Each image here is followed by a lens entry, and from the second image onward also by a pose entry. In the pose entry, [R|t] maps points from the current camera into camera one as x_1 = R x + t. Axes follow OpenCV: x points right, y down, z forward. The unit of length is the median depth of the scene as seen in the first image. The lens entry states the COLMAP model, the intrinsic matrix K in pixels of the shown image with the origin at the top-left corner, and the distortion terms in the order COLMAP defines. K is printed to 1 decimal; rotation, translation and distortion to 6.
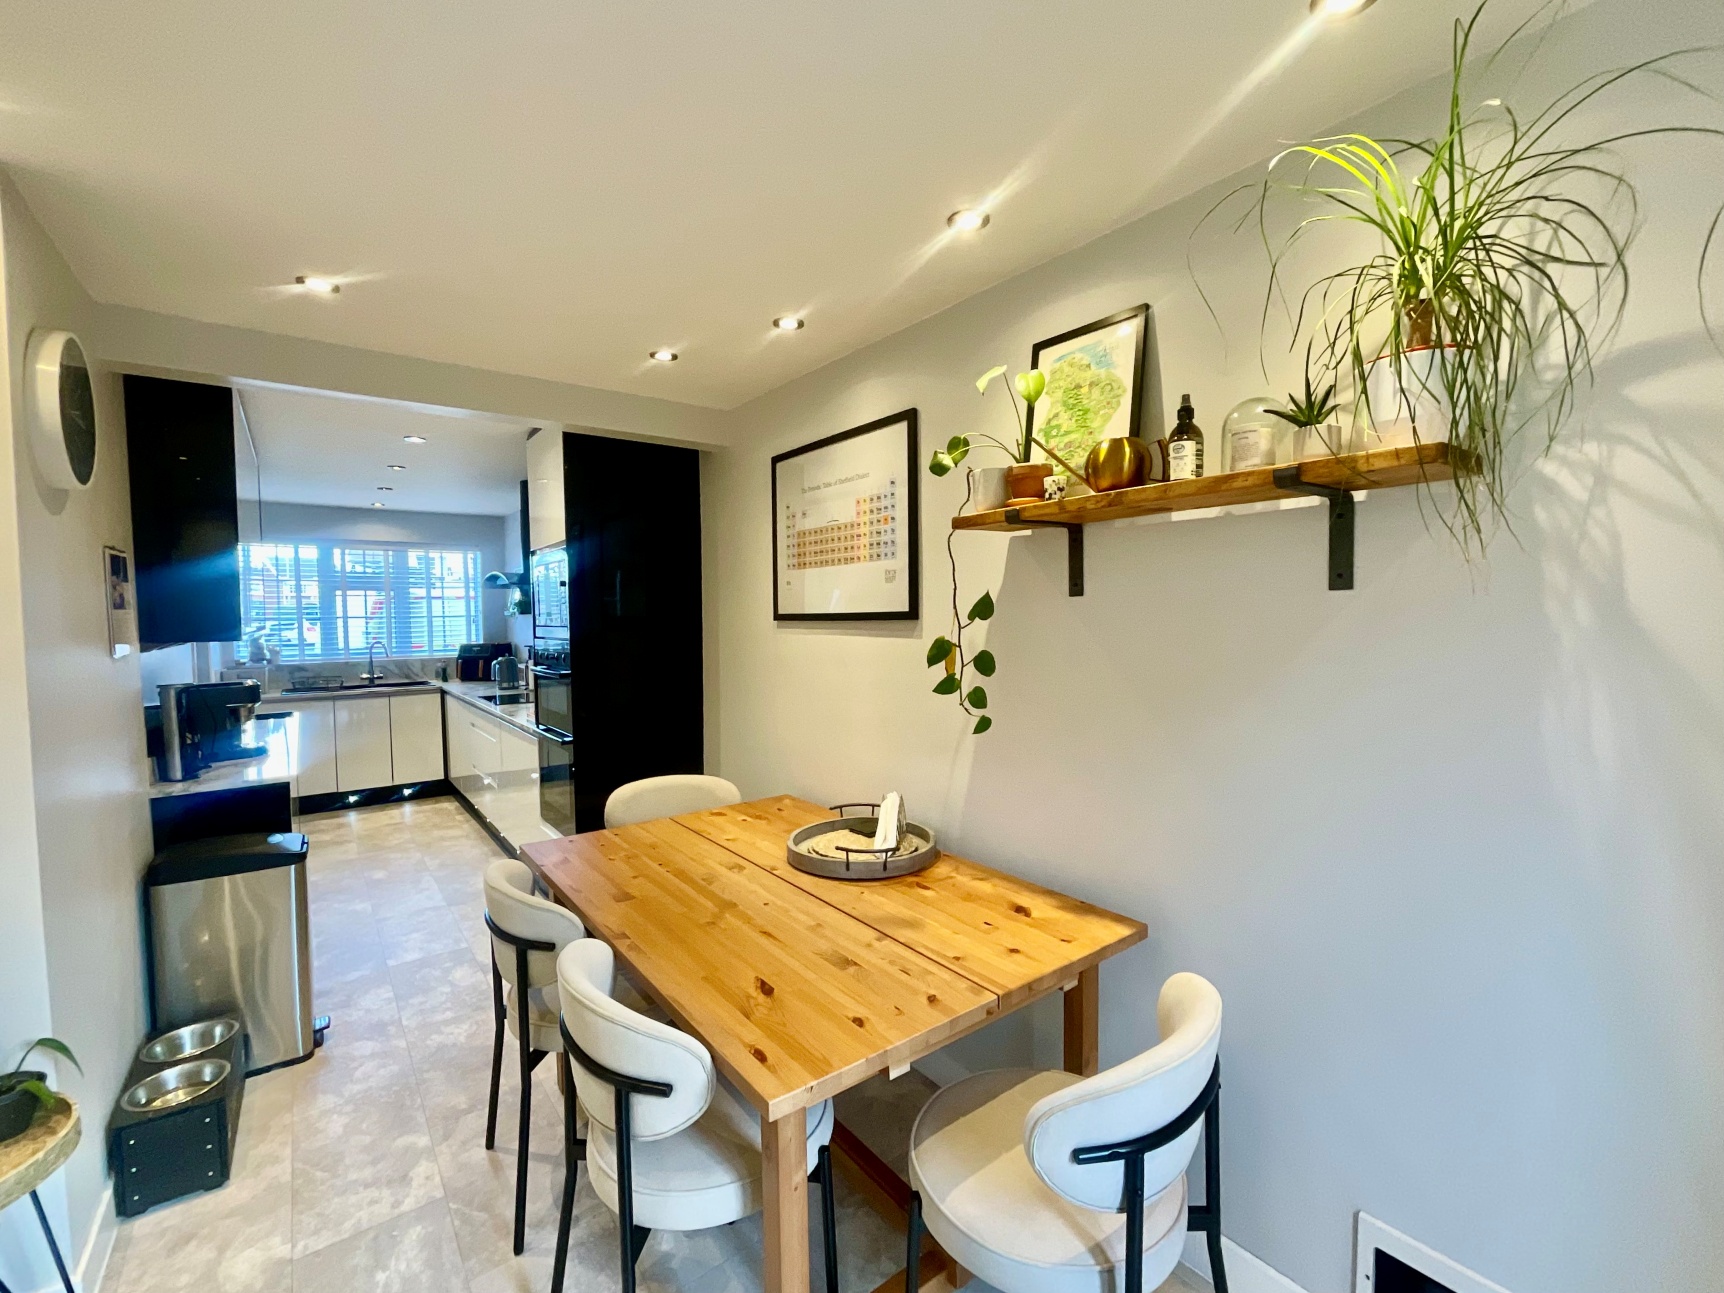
lens RADIAL K [[739.4, 0, 871.7], [0, 739.4, 649.0], [0, 0, 1]] dist [0.000965, 0.000573]
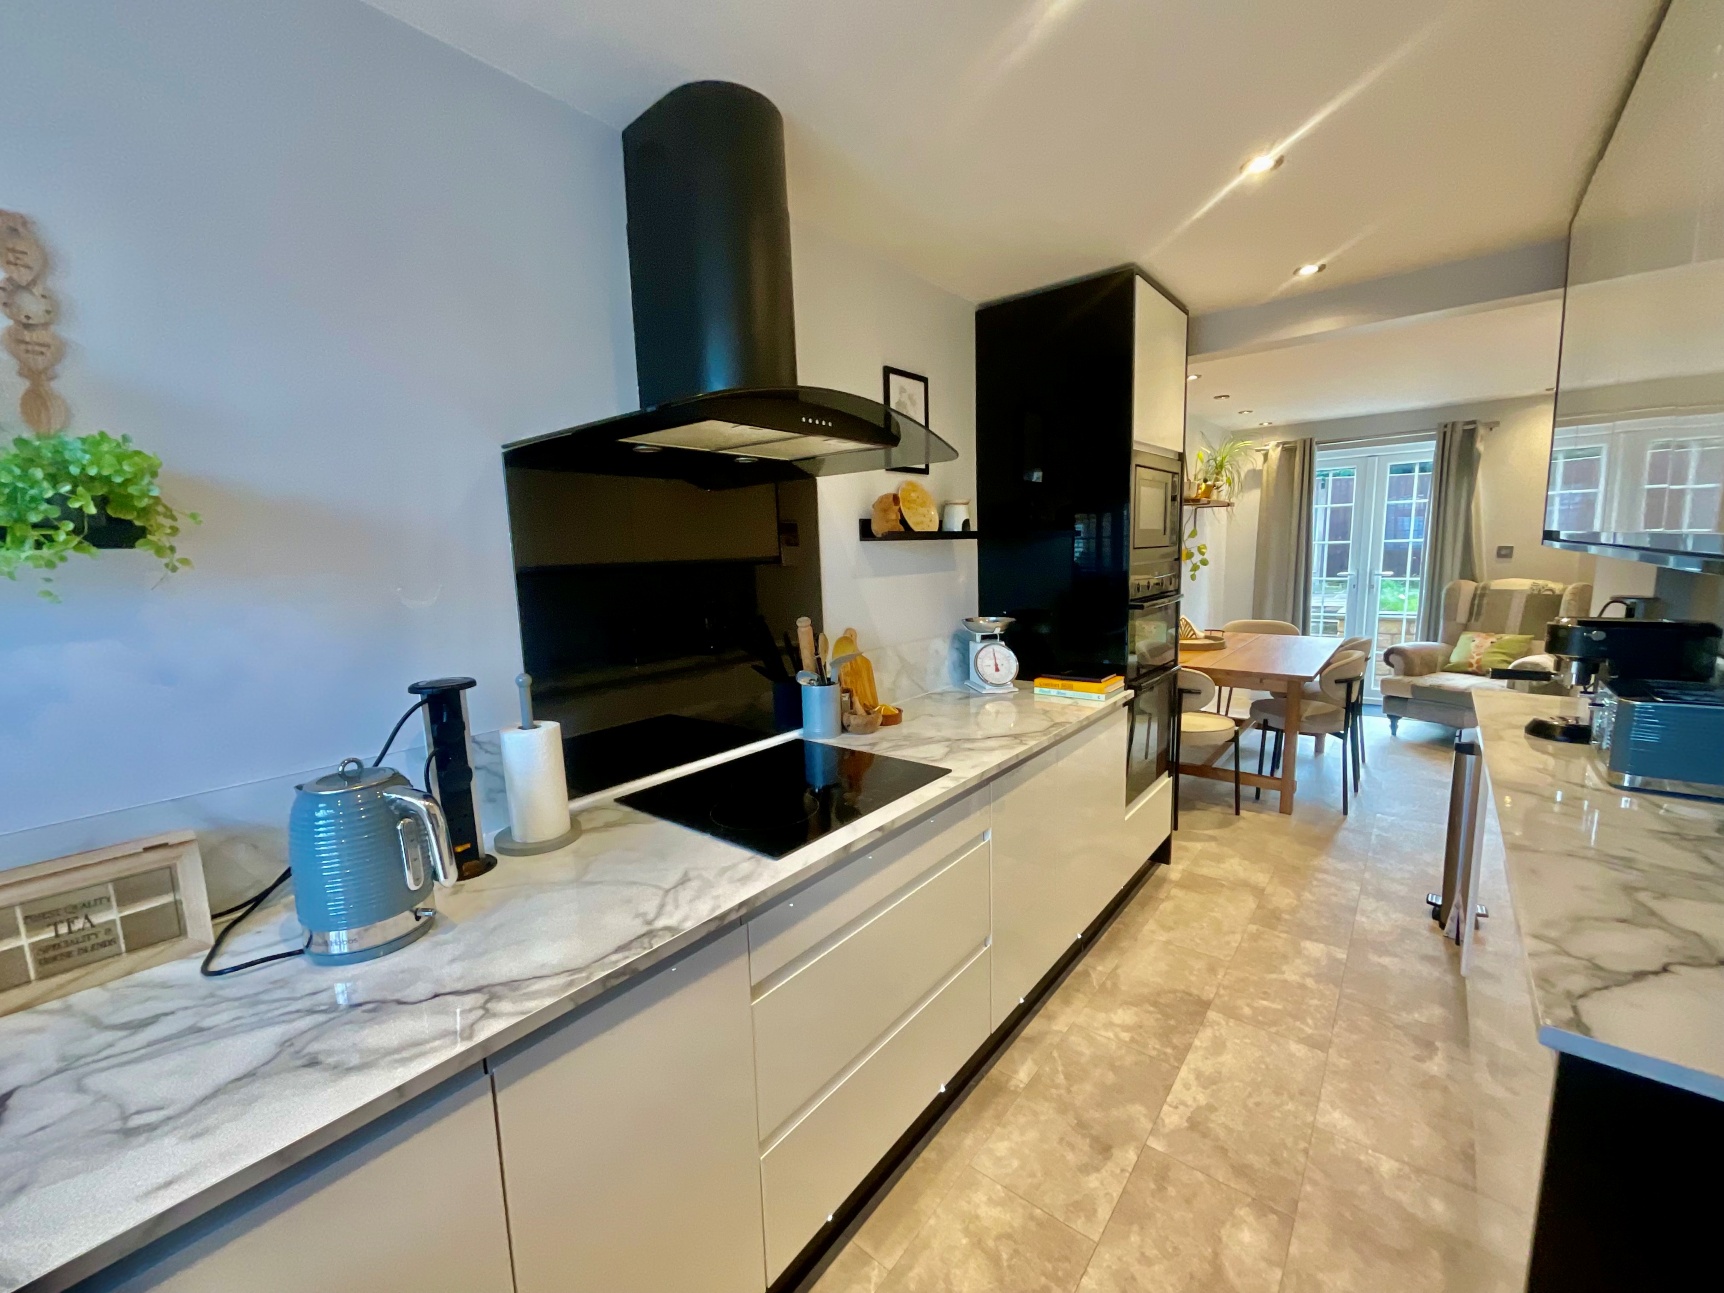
lens RADIAL K [[696.6, 0, 850.8], [0, 696.6, 650.1], [0, 0, 1]] dist [-0.002396, 0.004038]
pose [[-0.218923, -0.121003, 0.968210, -1.432046], [0.084497, 0.986202, 0.142357, -0.070861], [-0.972077, 0.112977, -0.205678, 1.910407]]
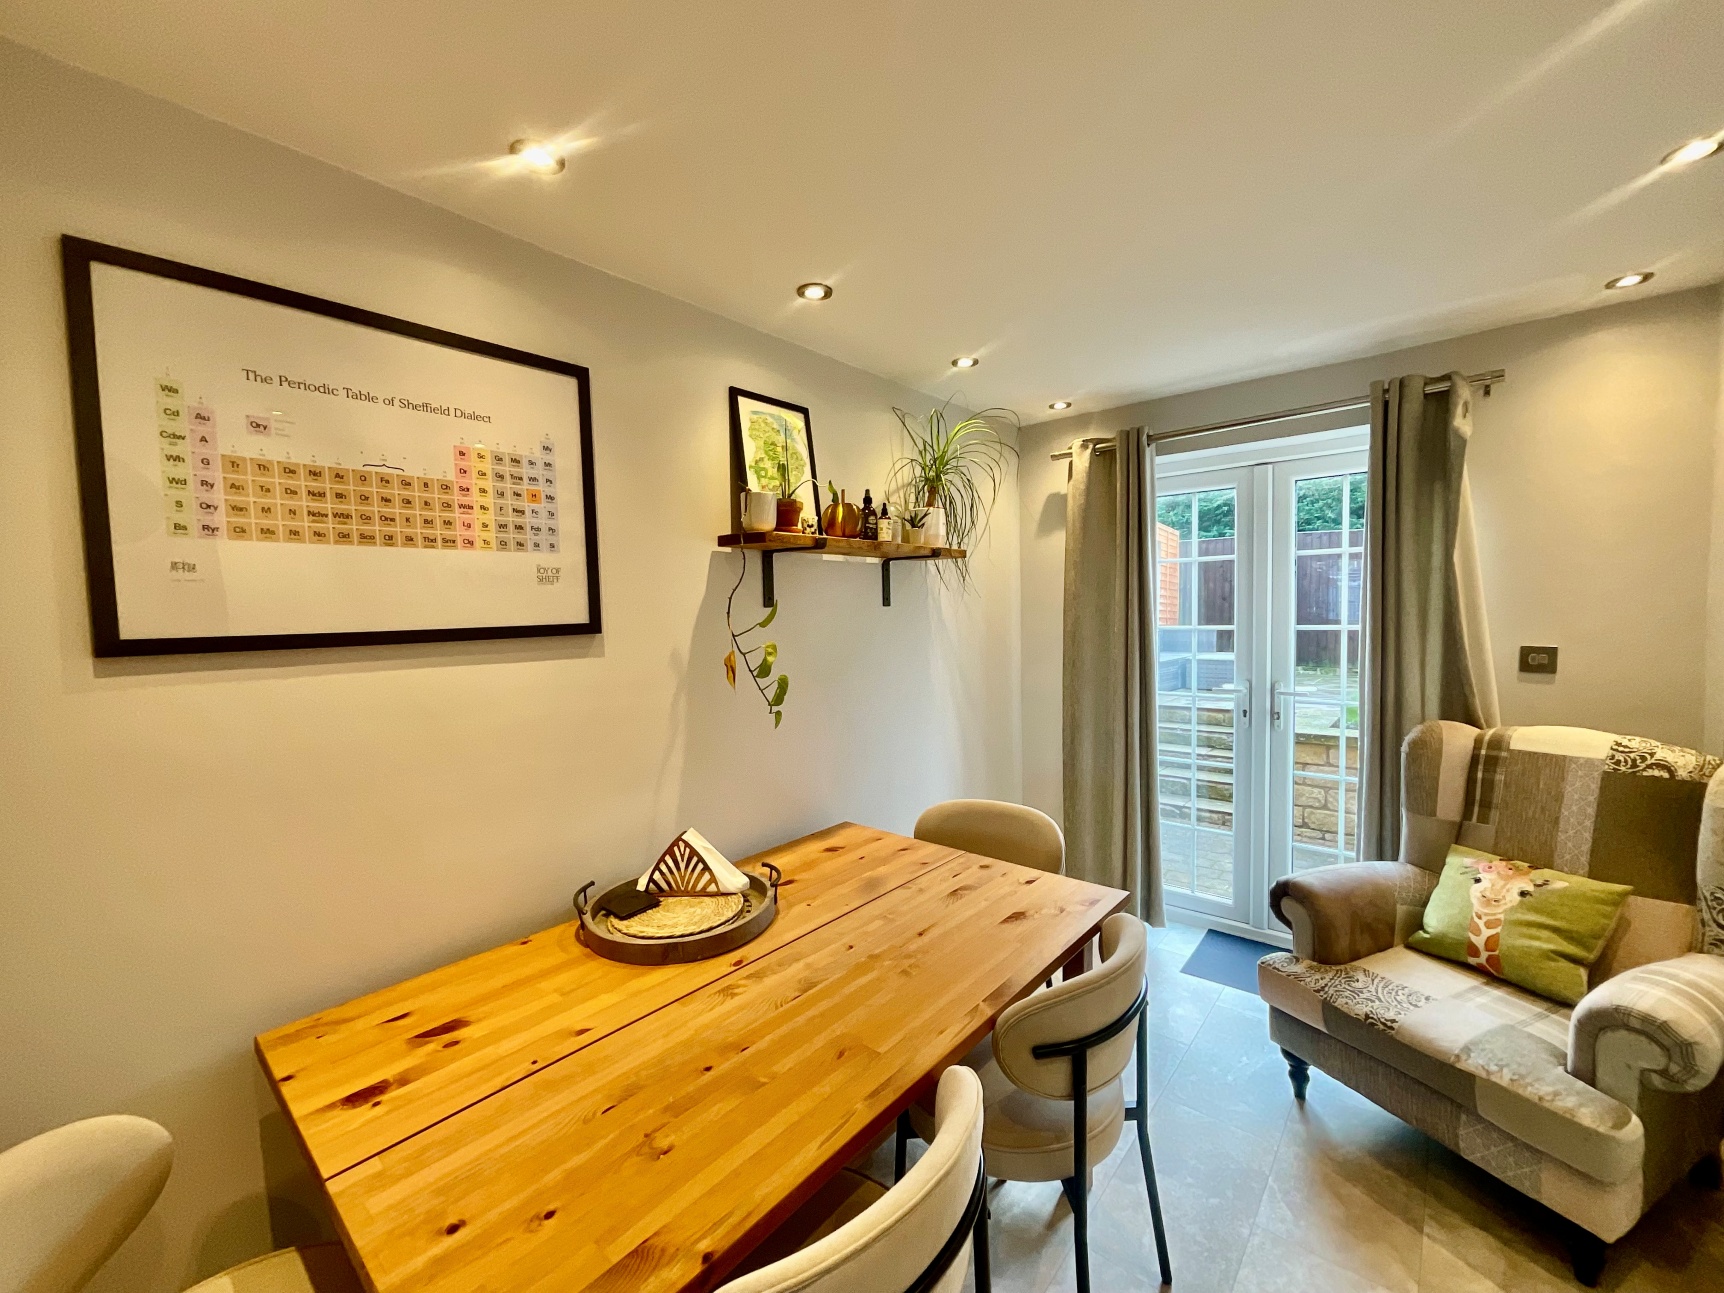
lens RADIAL K [[696.6, 0, 850.8], [0, 696.6, 650.1], [0, 0, 1]] dist [-0.002396, 0.004038]
pose [[-0.191695, -0.038896, 0.980684, -0.641944], [0.074562, 0.995750, 0.054068, -0.036641], [-0.978618, 0.083486, -0.187980, 0.763688]]
